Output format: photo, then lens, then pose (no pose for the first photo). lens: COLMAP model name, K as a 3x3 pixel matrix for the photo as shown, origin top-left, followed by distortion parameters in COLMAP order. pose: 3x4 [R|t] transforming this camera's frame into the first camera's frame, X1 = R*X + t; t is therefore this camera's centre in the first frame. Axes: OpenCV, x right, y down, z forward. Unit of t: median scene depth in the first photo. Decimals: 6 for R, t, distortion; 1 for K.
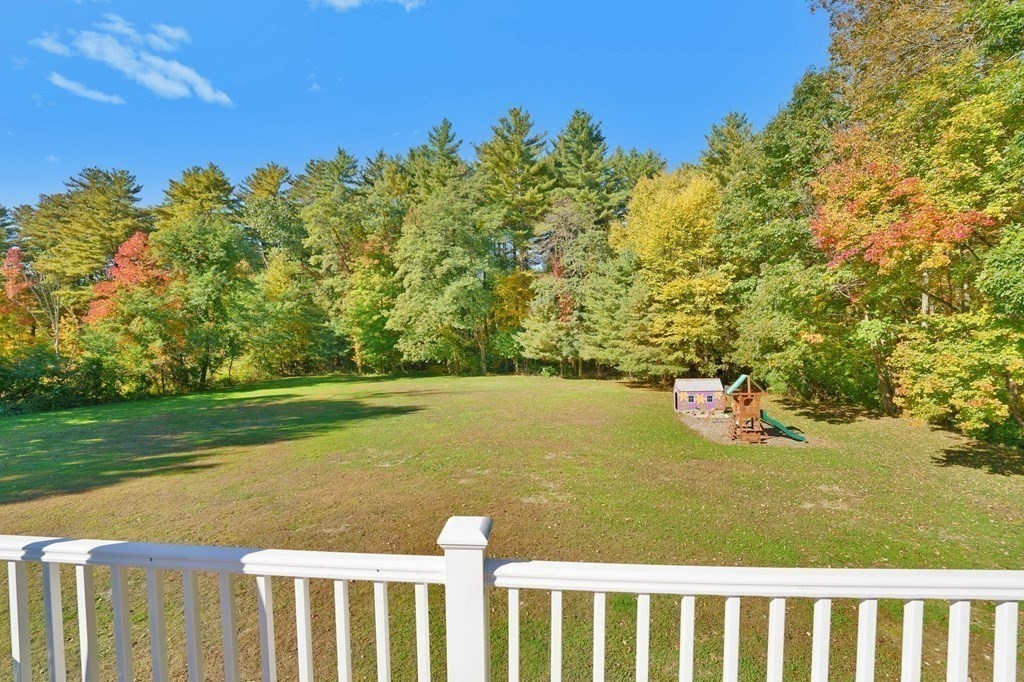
lens RADIAL K [[419.1, 0, 513.3], [0, 419.1, 338.7], [0, 0, 1]] dist [-0.028911, 0.000068]
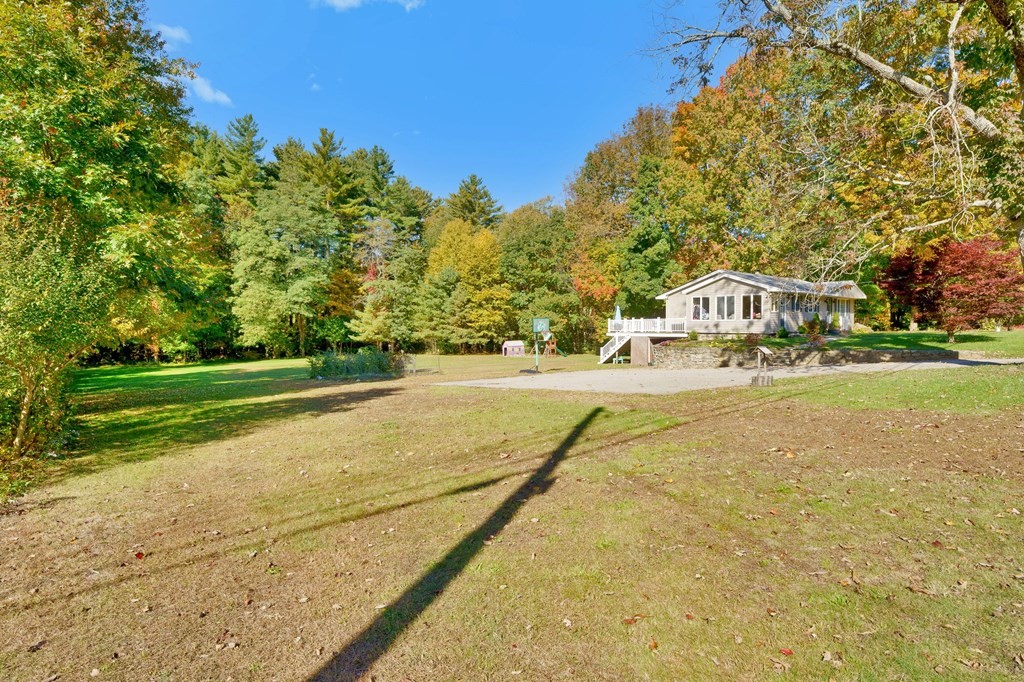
lens RADIAL K [[529.1, 0, 513.9], [0, 529.1, 333.1], [0, 0, 1]] dist [0.003469, 0.000428]
pose [[0.708484, -0.002477, 0.705723, -0.734162], [0.010426, 0.999921, -0.006958, 0.038525], [-0.705650, 0.012288, 0.708454, -0.456398]]
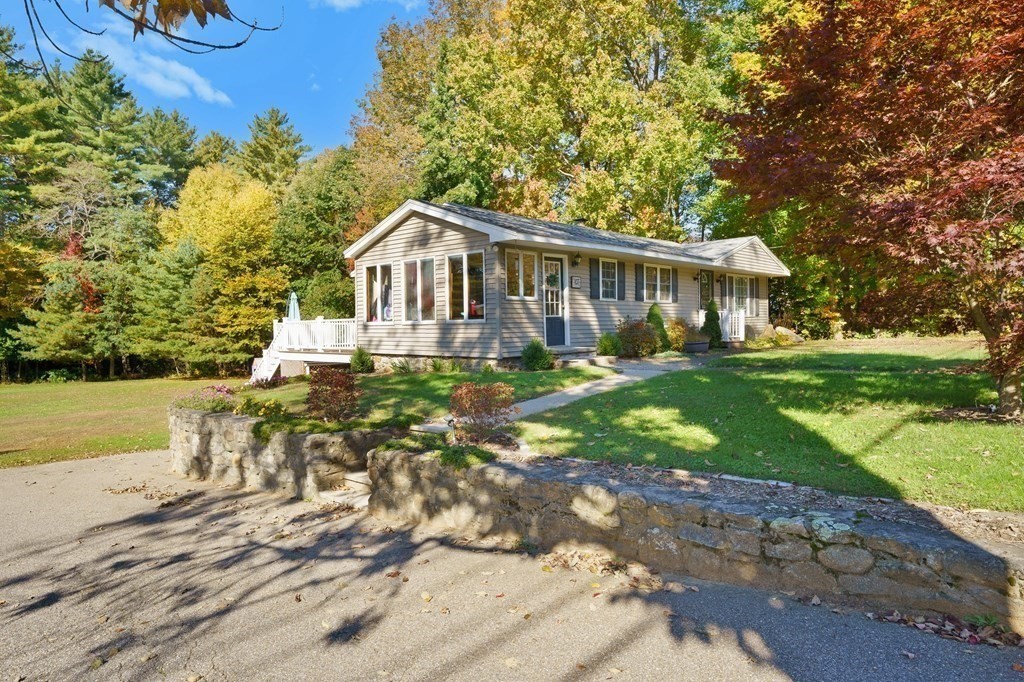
lens RADIAL K [[617.1, 0, 514.7], [0, 617.1, 337.9], [0, 0, 1]] dist [0.002725, 0.000065]
pose [[0.622926, -0.013968, 0.782156, -0.294865], [0.024562, 0.999697, -0.001709, 0.029782], [-0.781895, 0.020276, 0.623080, -0.394552]]
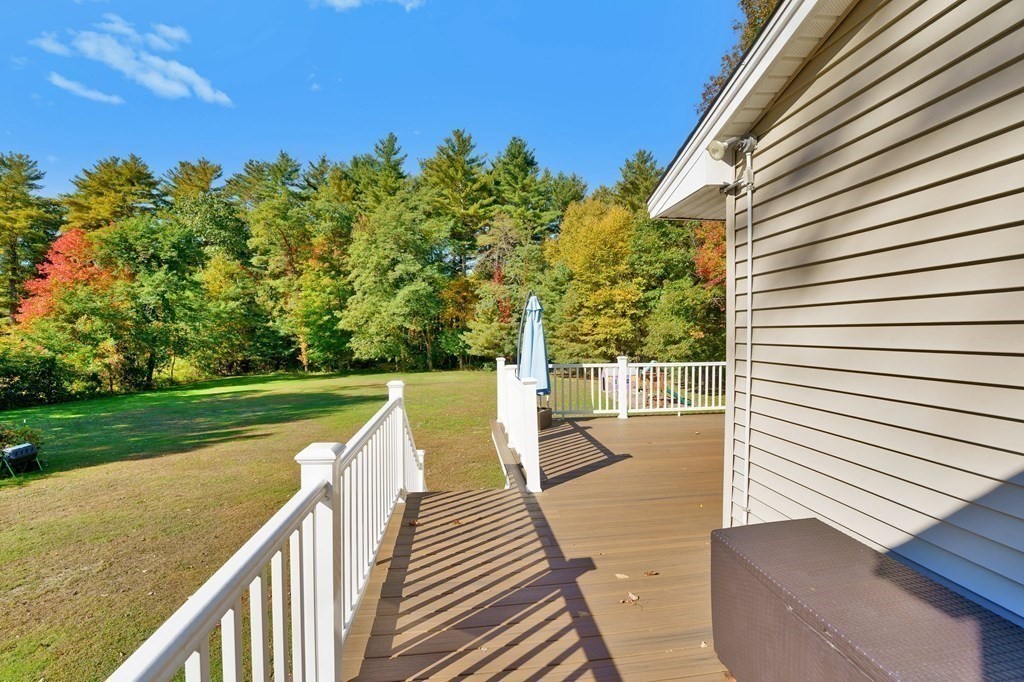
lens RADIAL K [[414.4, 0, 510.5], [0, 414.4, 339.5], [0, 0, 1]] dist [-0.024679, 0.000259]
pose [[0.982559, -0.001984, 0.185940, -0.069836], [0.002255, 0.999997, -0.001244, 0.005839], [-0.185937, 0.001642, 0.982560, -0.111393]]
